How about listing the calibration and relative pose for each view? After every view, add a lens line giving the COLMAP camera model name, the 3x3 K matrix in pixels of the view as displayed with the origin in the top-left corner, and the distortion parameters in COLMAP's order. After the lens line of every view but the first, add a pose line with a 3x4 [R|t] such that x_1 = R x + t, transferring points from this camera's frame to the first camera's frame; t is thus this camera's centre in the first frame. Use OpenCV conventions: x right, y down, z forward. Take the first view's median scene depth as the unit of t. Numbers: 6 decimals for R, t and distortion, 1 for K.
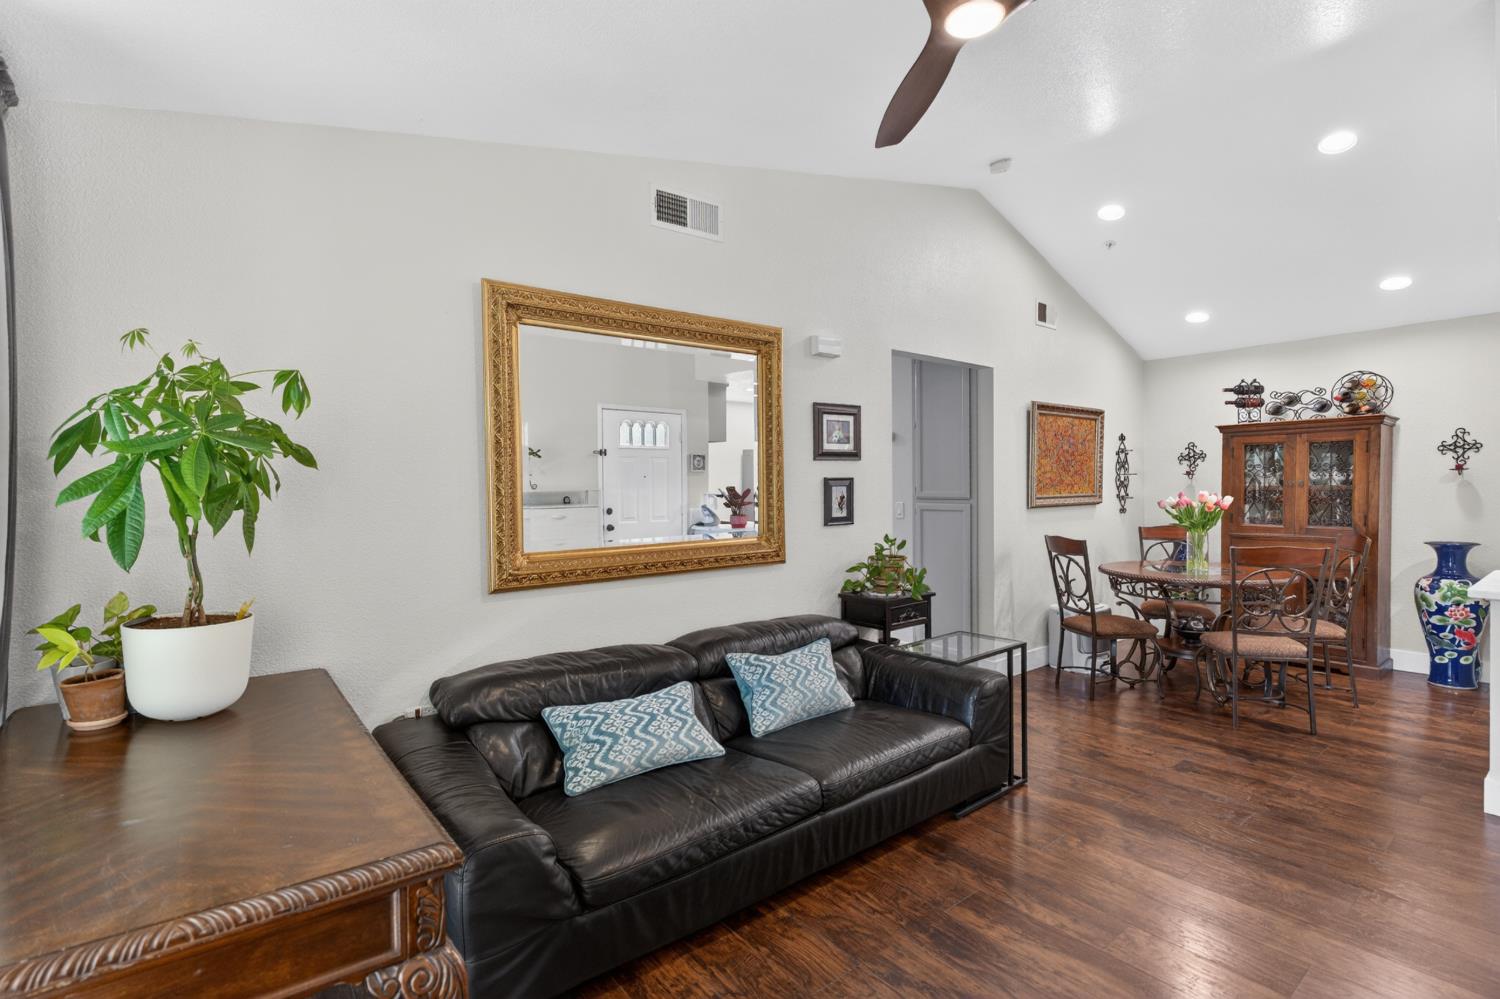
lens RADIAL K [[706.1, 0, 743.9], [0, 706.1, 509.6], [0, 0, 1]] dist [-0.002614, -0.000102]
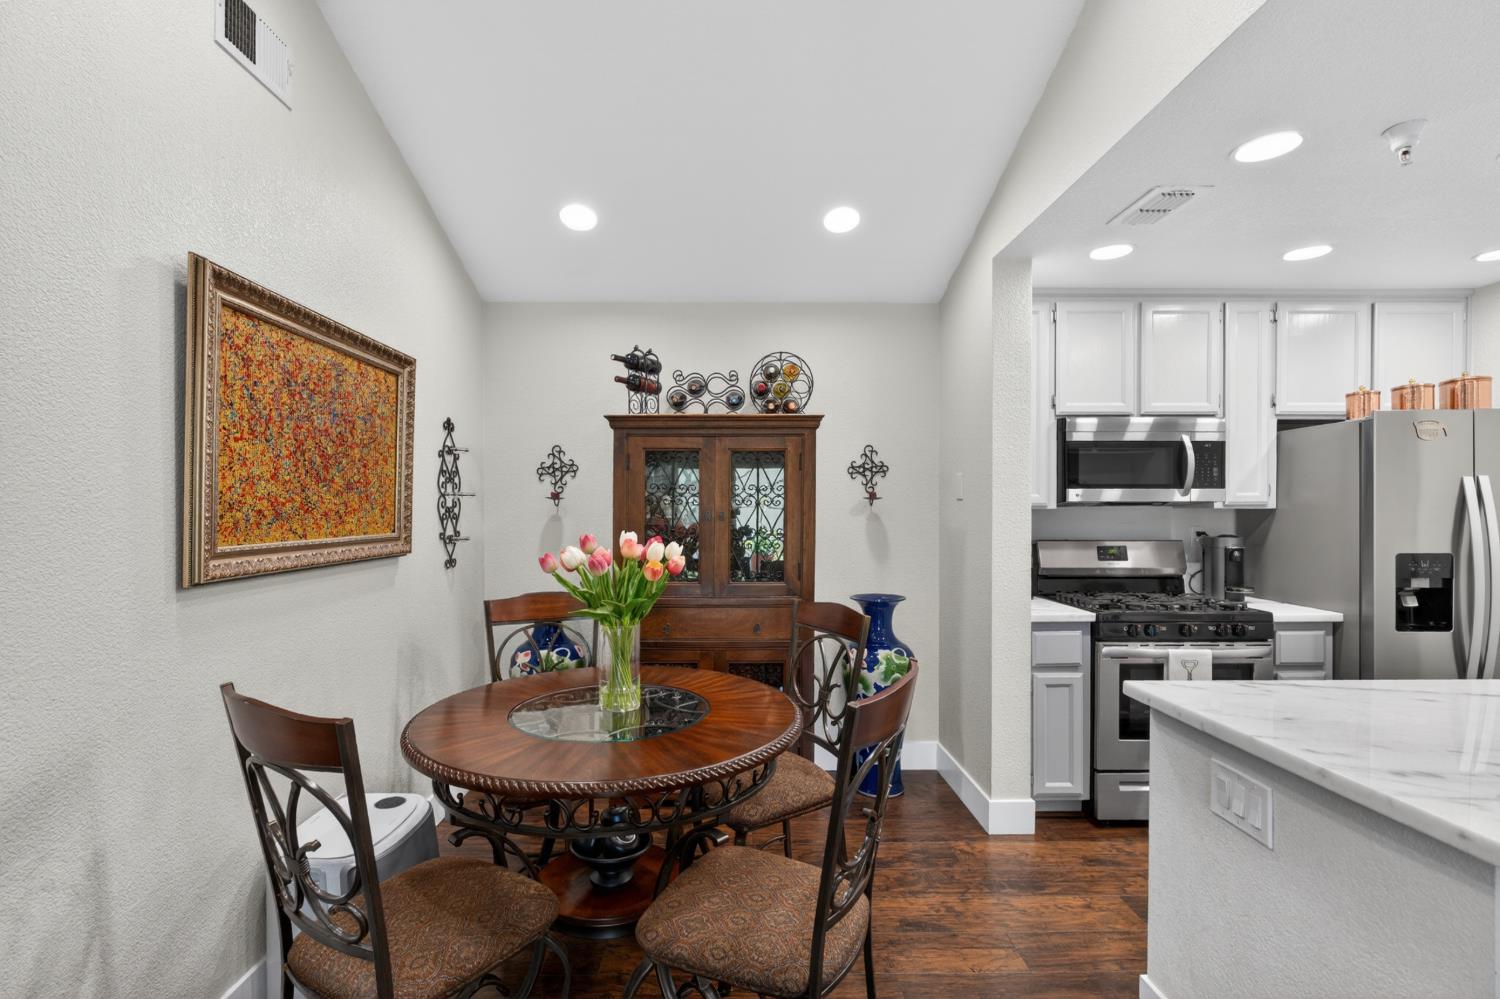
lens RADIAL K [[706.1, 0, 743.9], [0, 706.1, 509.6], [0, 0, 1]] dist [-0.002614, -0.000102]
pose [[0.616877, 0.011626, 0.786974, 0.288376], [0.017855, 0.999427, -0.028760, -0.022455], [-0.786857, 0.031793, 0.616316, 0.563485]]
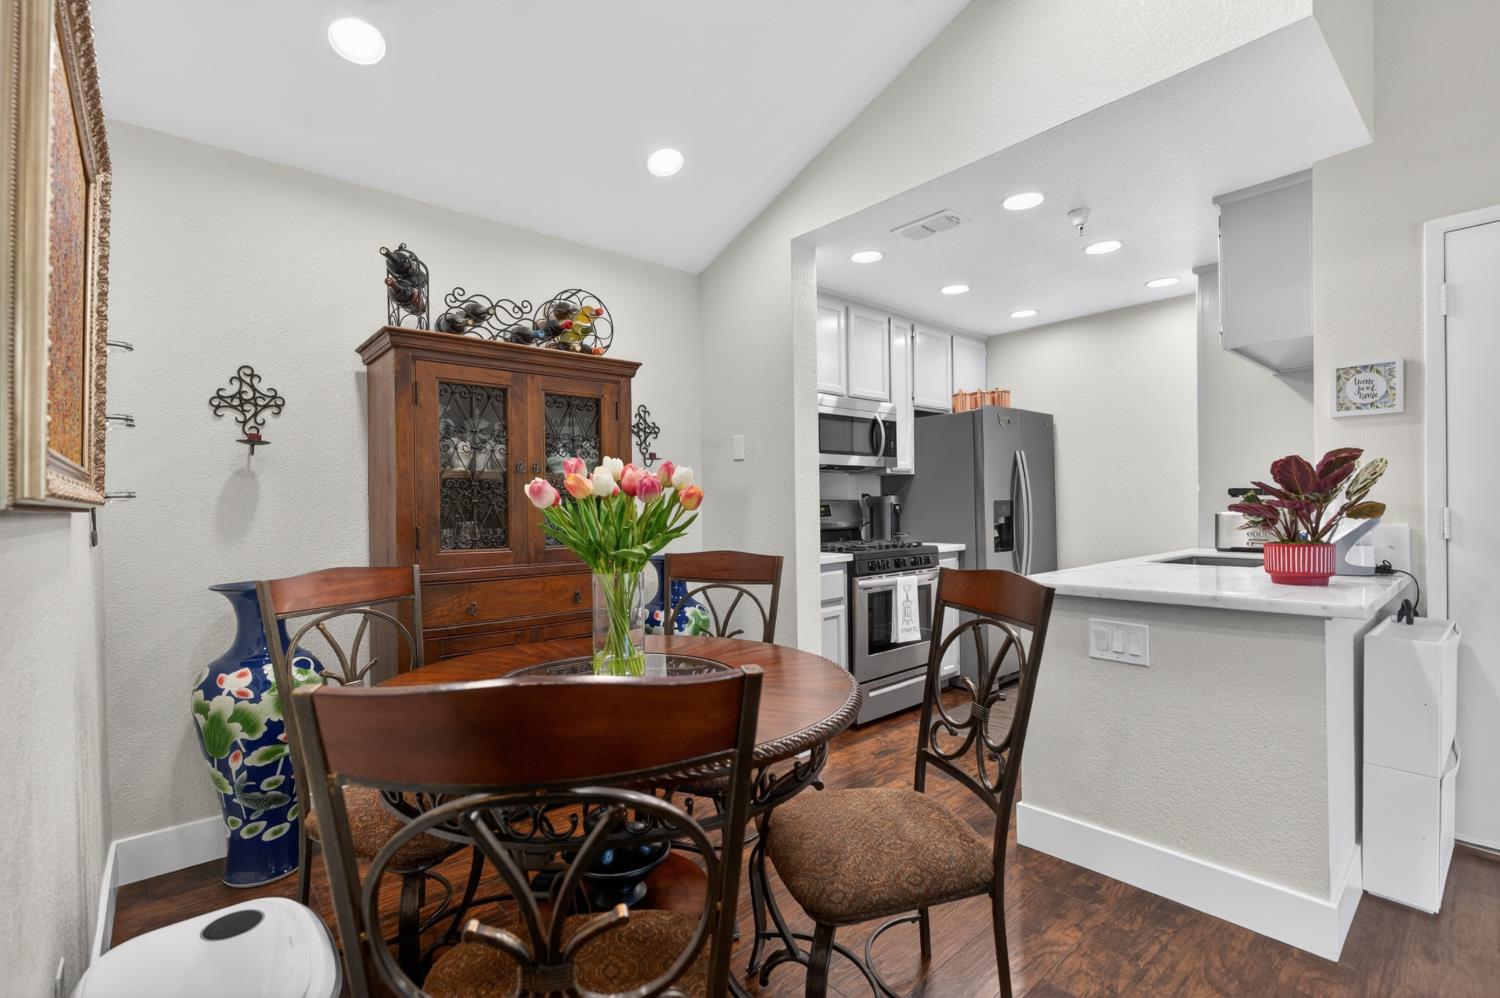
lens RADIAL K [[684.5, 0, 763.9], [0, 684.5, 508.7], [0, 0, 1]] dist [-0.008428, -0.000365]
pose [[-0.058829, 0.011295, 0.998204, 0.250967], [0.051675, 0.998630, -0.008255, 0.006965], [-0.996930, 0.051096, -0.059332, 0.819448]]
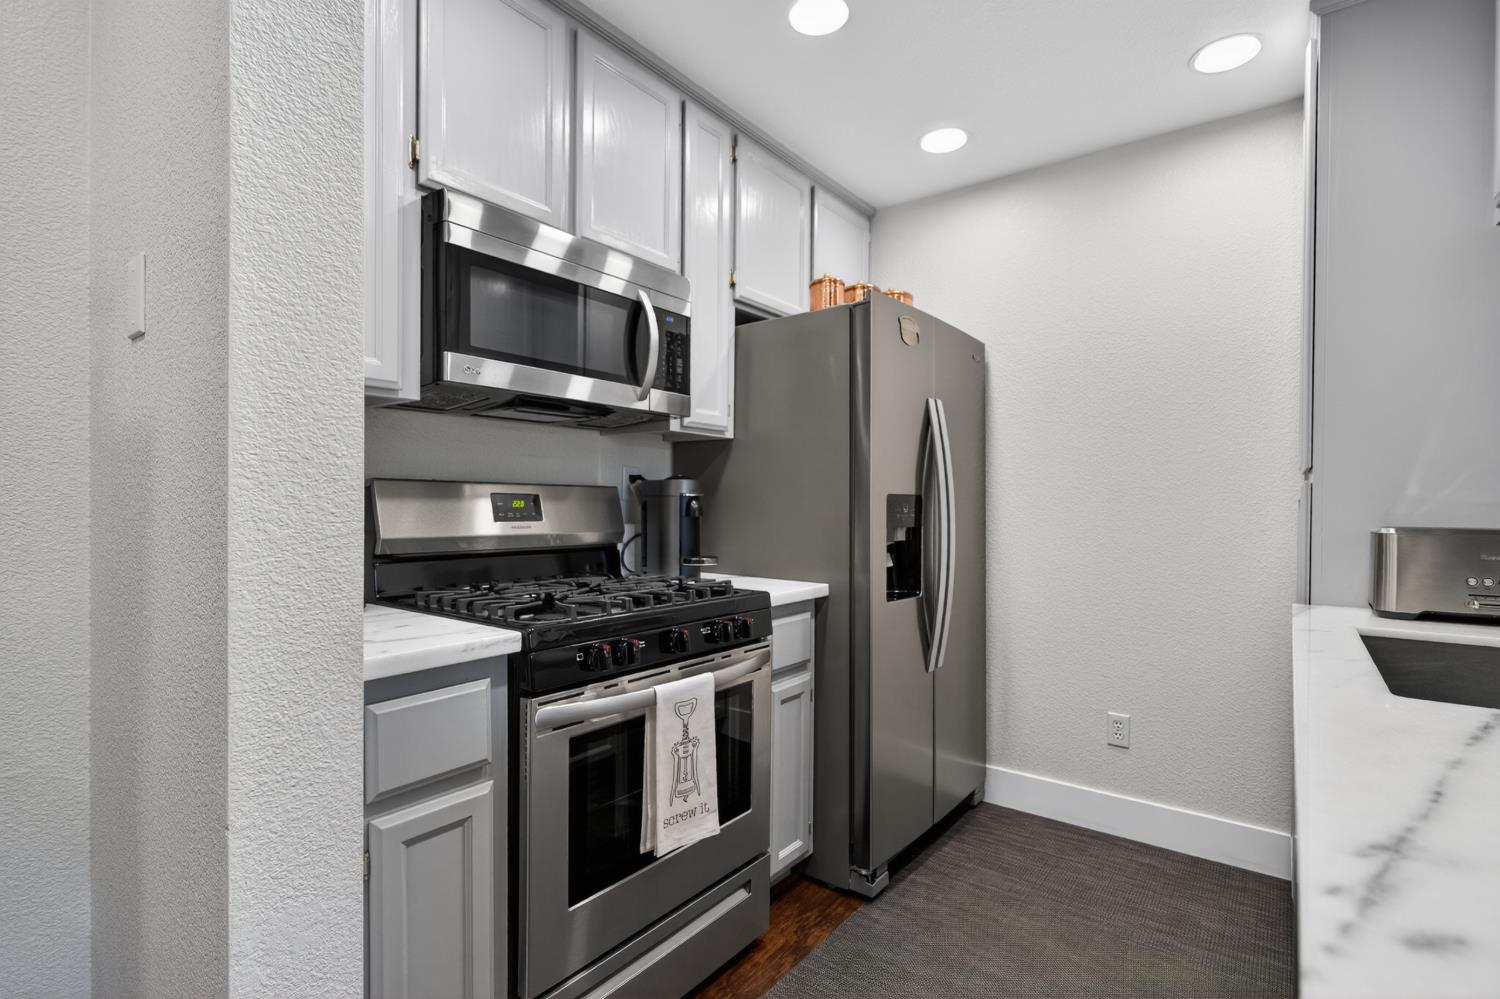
lens RADIAL K [[706.1, 0, 743.9], [0, 706.1, 509.6], [0, 0, 1]] dist [-0.002614, -0.000102]
pose [[-0.231819, 0.002092, 0.972757, 0.663355], [0.029228, 0.999561, 0.004816, 0.009173], [-0.972320, 0.029548, -0.231779, 0.675501]]
